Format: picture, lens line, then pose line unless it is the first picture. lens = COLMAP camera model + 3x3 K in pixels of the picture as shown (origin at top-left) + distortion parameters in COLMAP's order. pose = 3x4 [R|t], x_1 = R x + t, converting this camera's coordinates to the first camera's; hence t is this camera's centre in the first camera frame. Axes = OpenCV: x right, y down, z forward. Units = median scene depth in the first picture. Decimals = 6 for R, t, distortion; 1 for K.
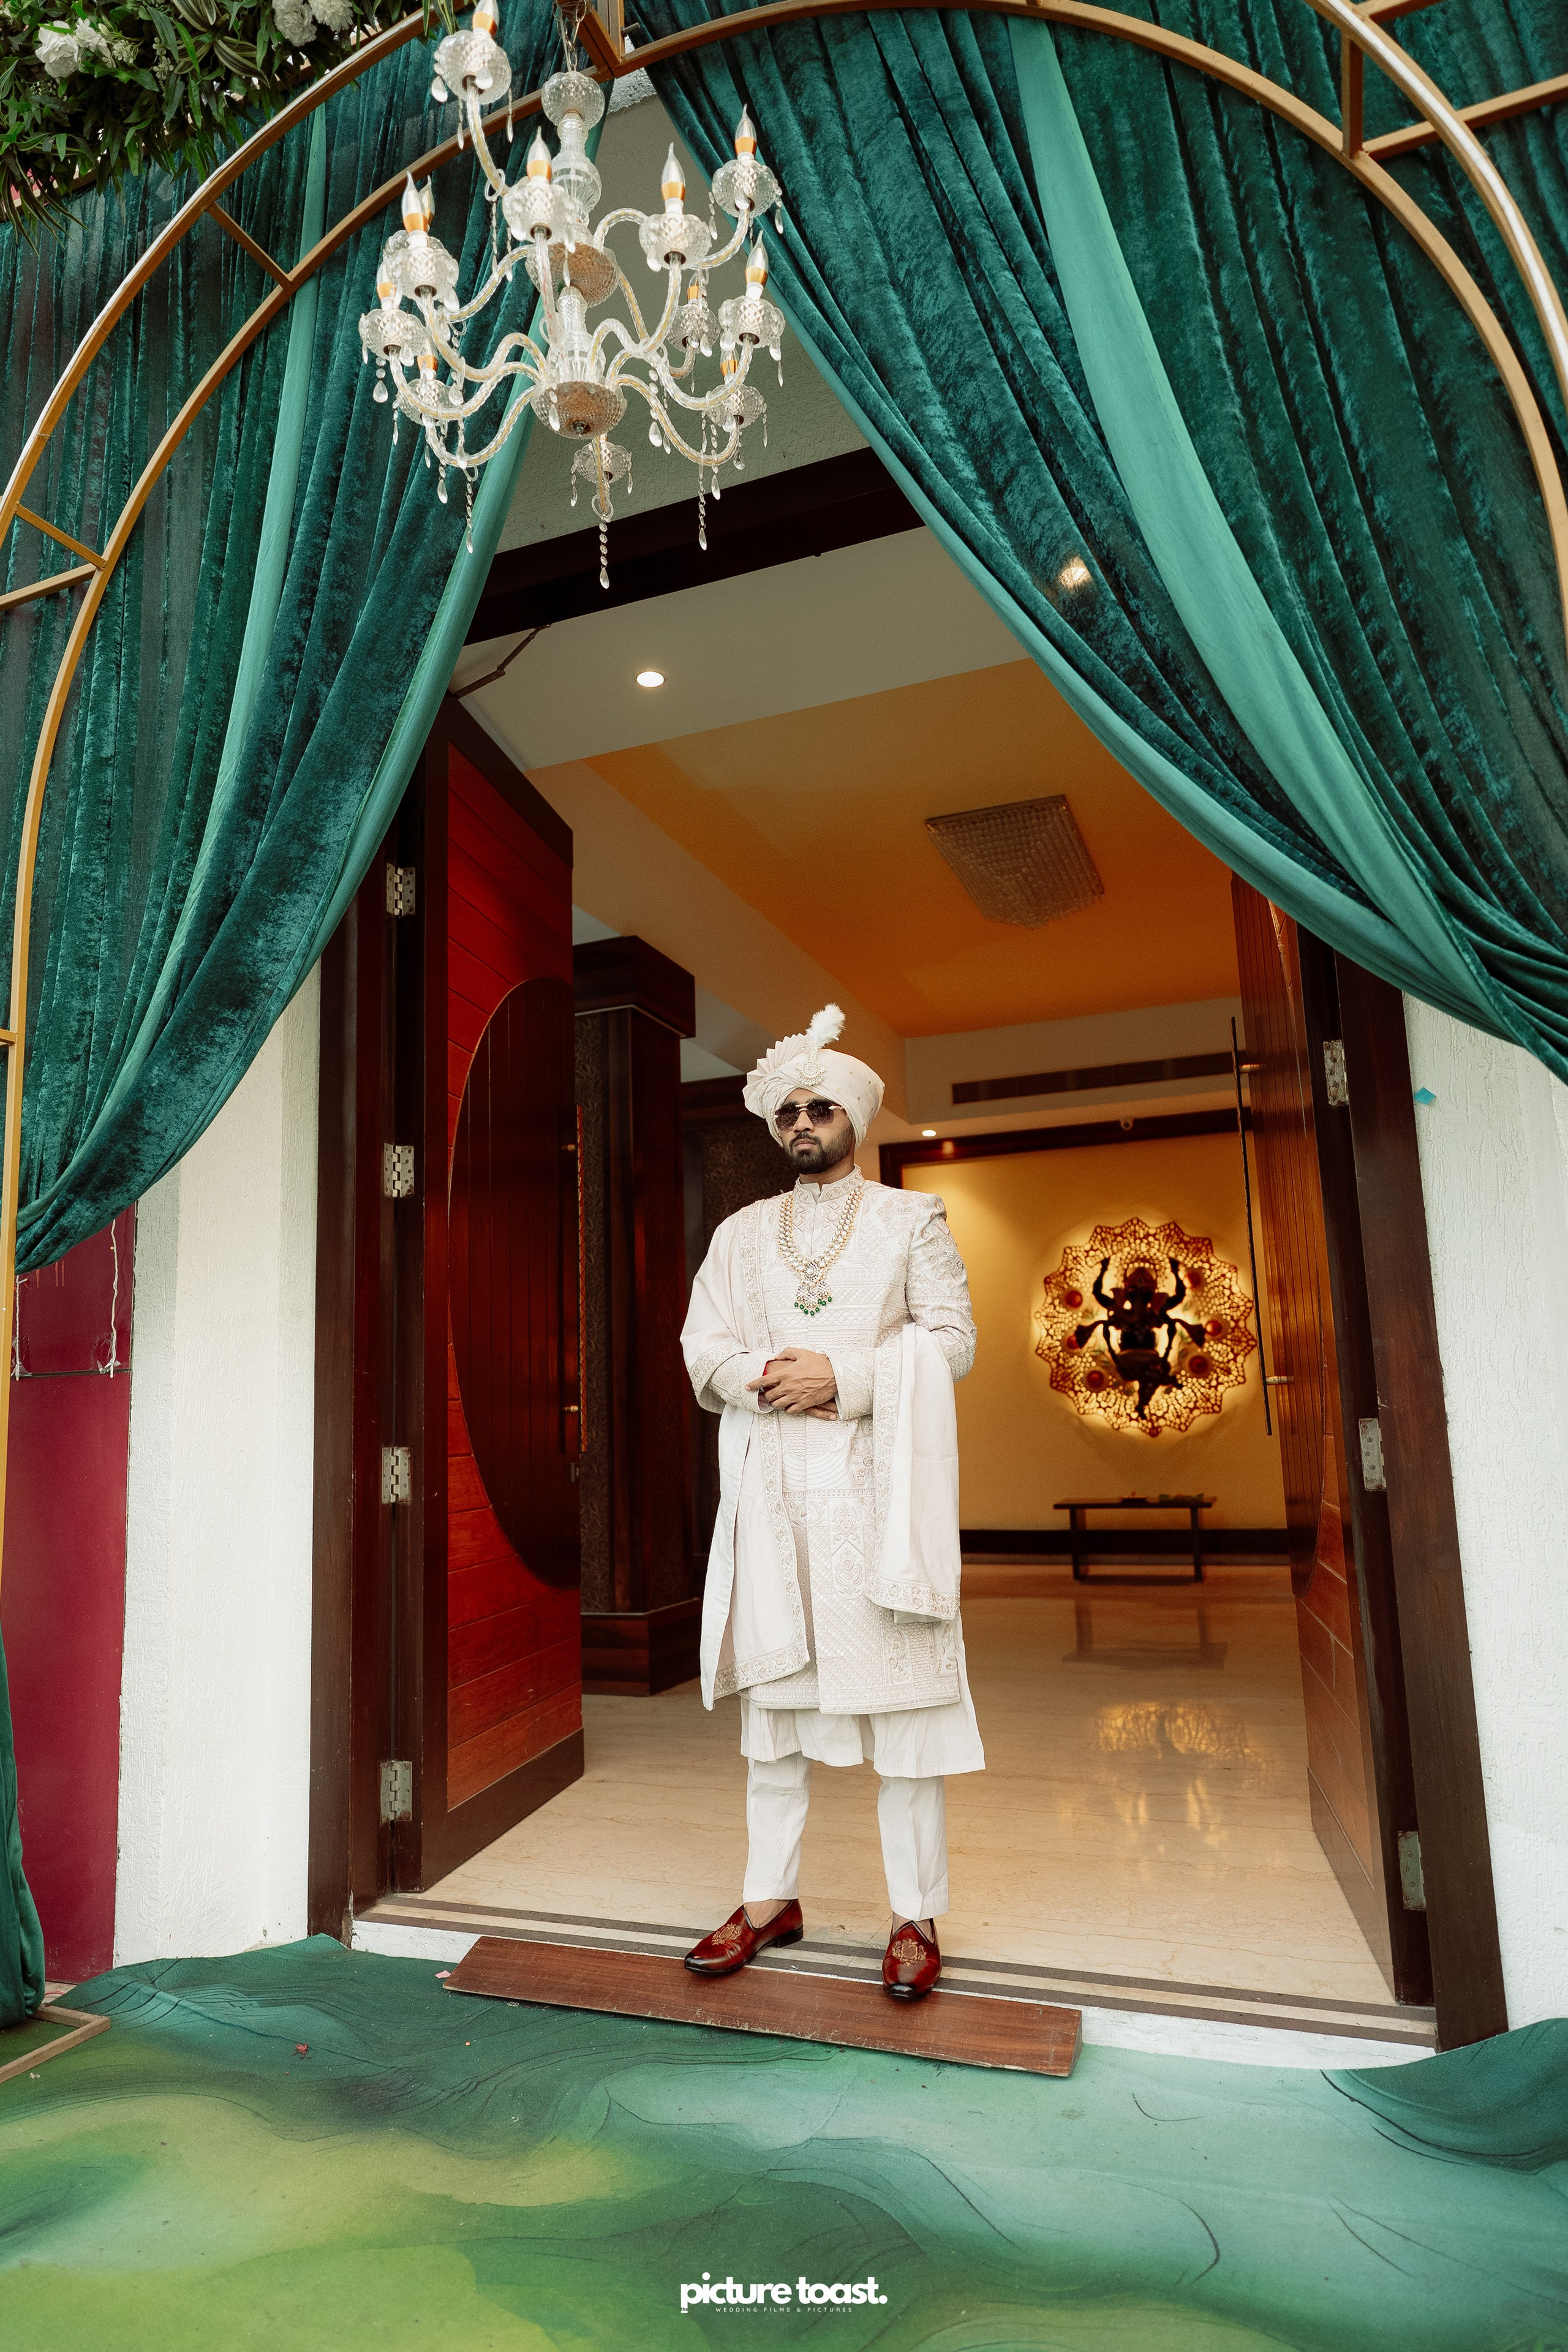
lens RADIAL K [[1376.1, 0, 781.6], [0, 1376.1, 1211.5], [0, 0, 1]] dist [-0.002639, 0.001507]
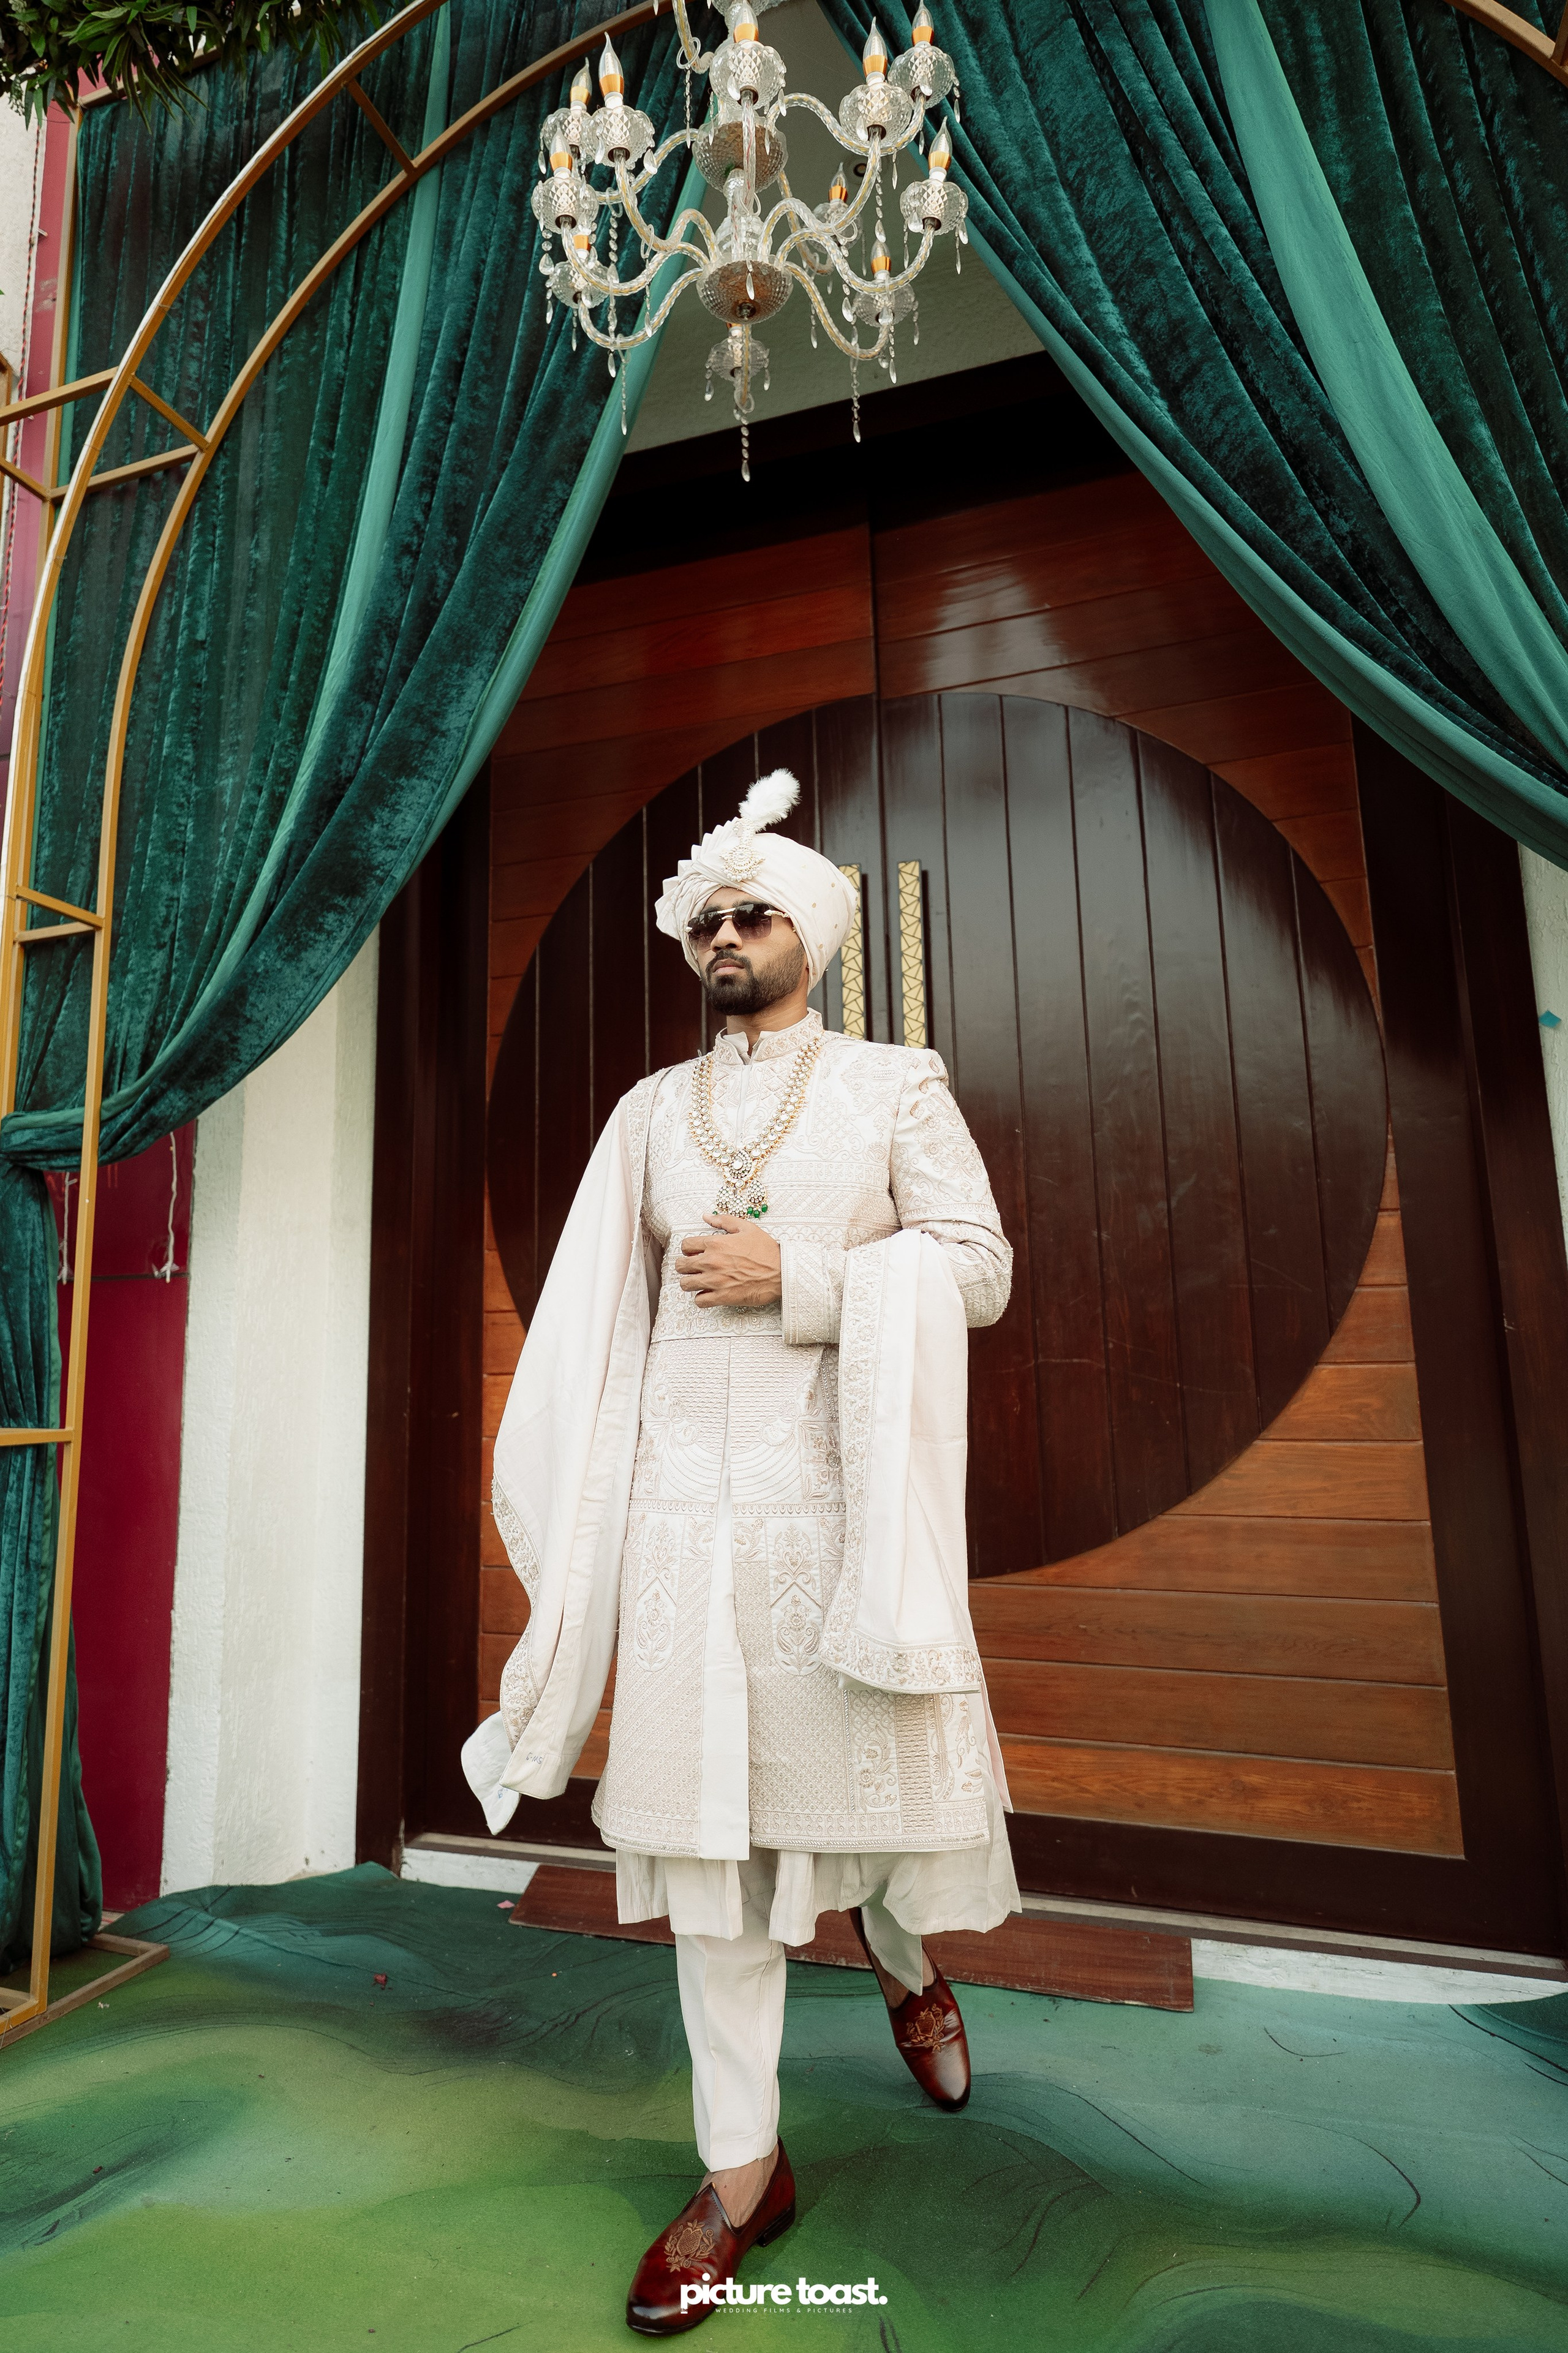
lens RADIAL K [[1343.7, 0, 721.4], [0, 1343.7, 1146.3], [0, 0, 1]] dist [-0.007083, 0.003205]
pose [[0.999139, 0.026381, 0.032027, -0.161090], [-0.025738, 0.999462, -0.020344, 0.042879], [-0.032547, 0.019502, 0.999280, 0.048753]]
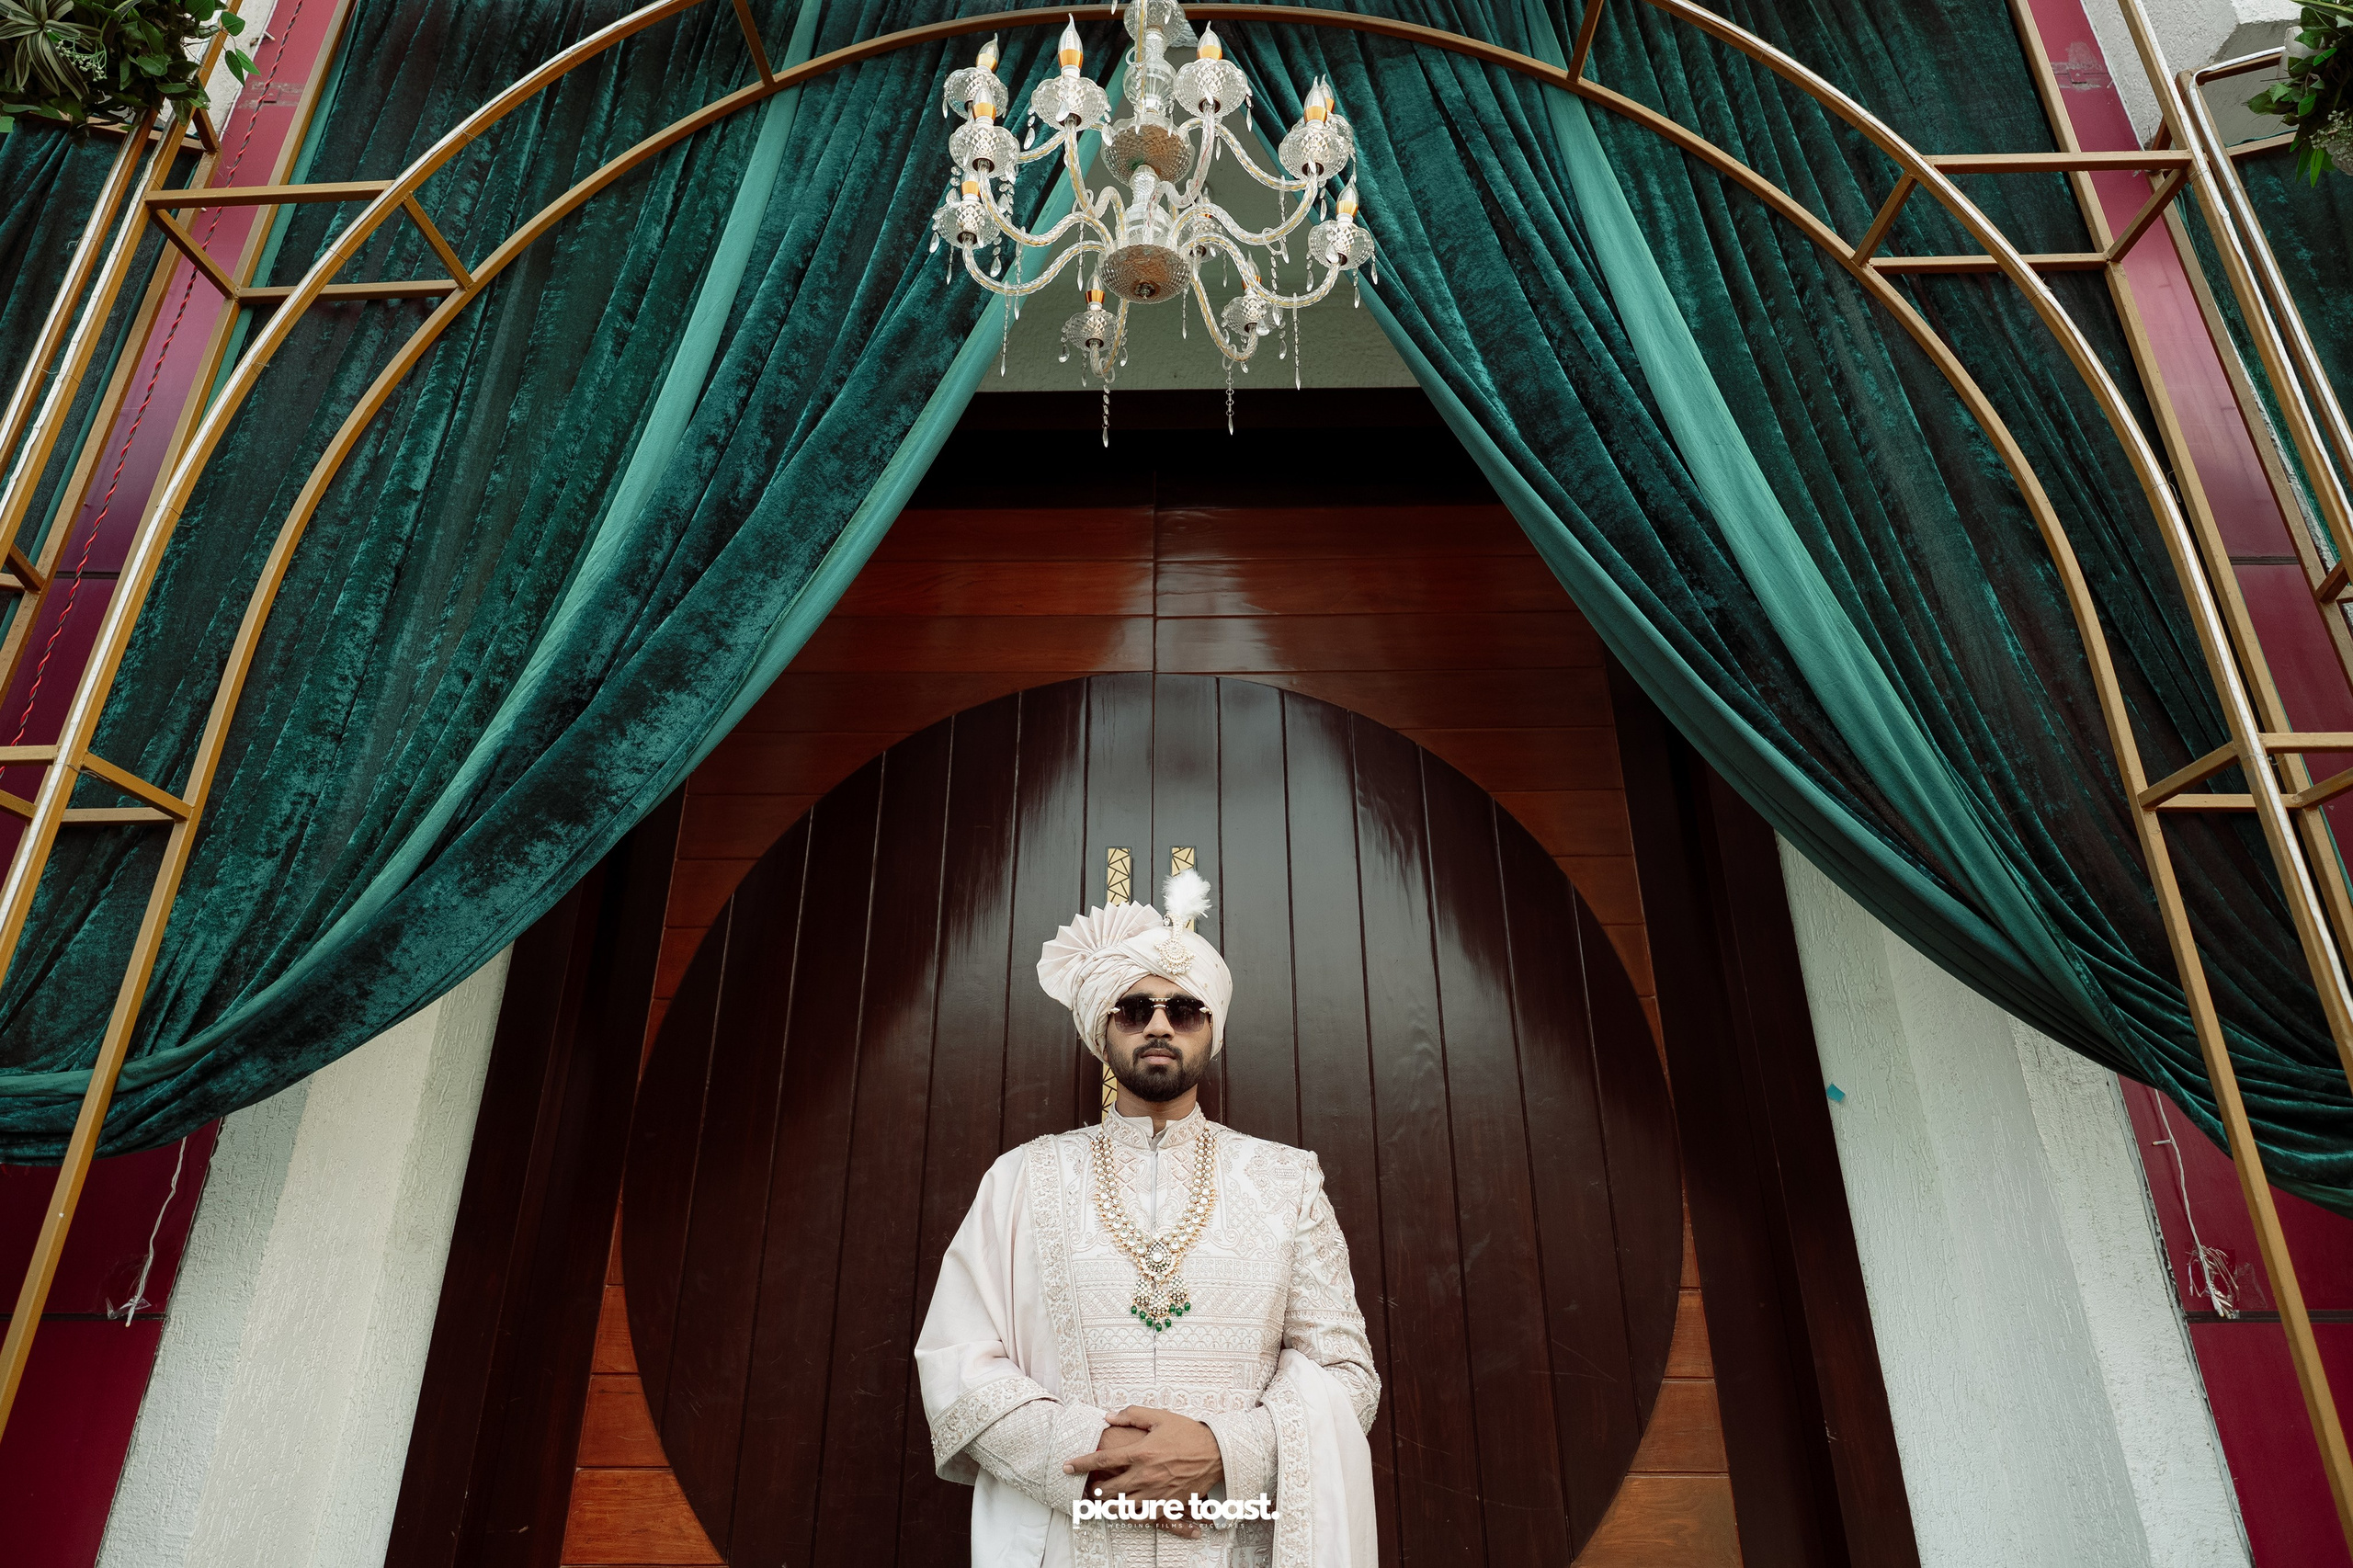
lens RADIAL K [[1376.6, 0, 1174.0], [0, 1376.6, 706.9], [0, 0, 1]] dist [-0.002639, 0.001507]
pose [[0.940433, 0.178756, 0.289192, -0.318405], [-0.083282, 0.945827, -0.313808, 0.004150], [-0.329621, 0.271031, 0.904374, 0.183555]]
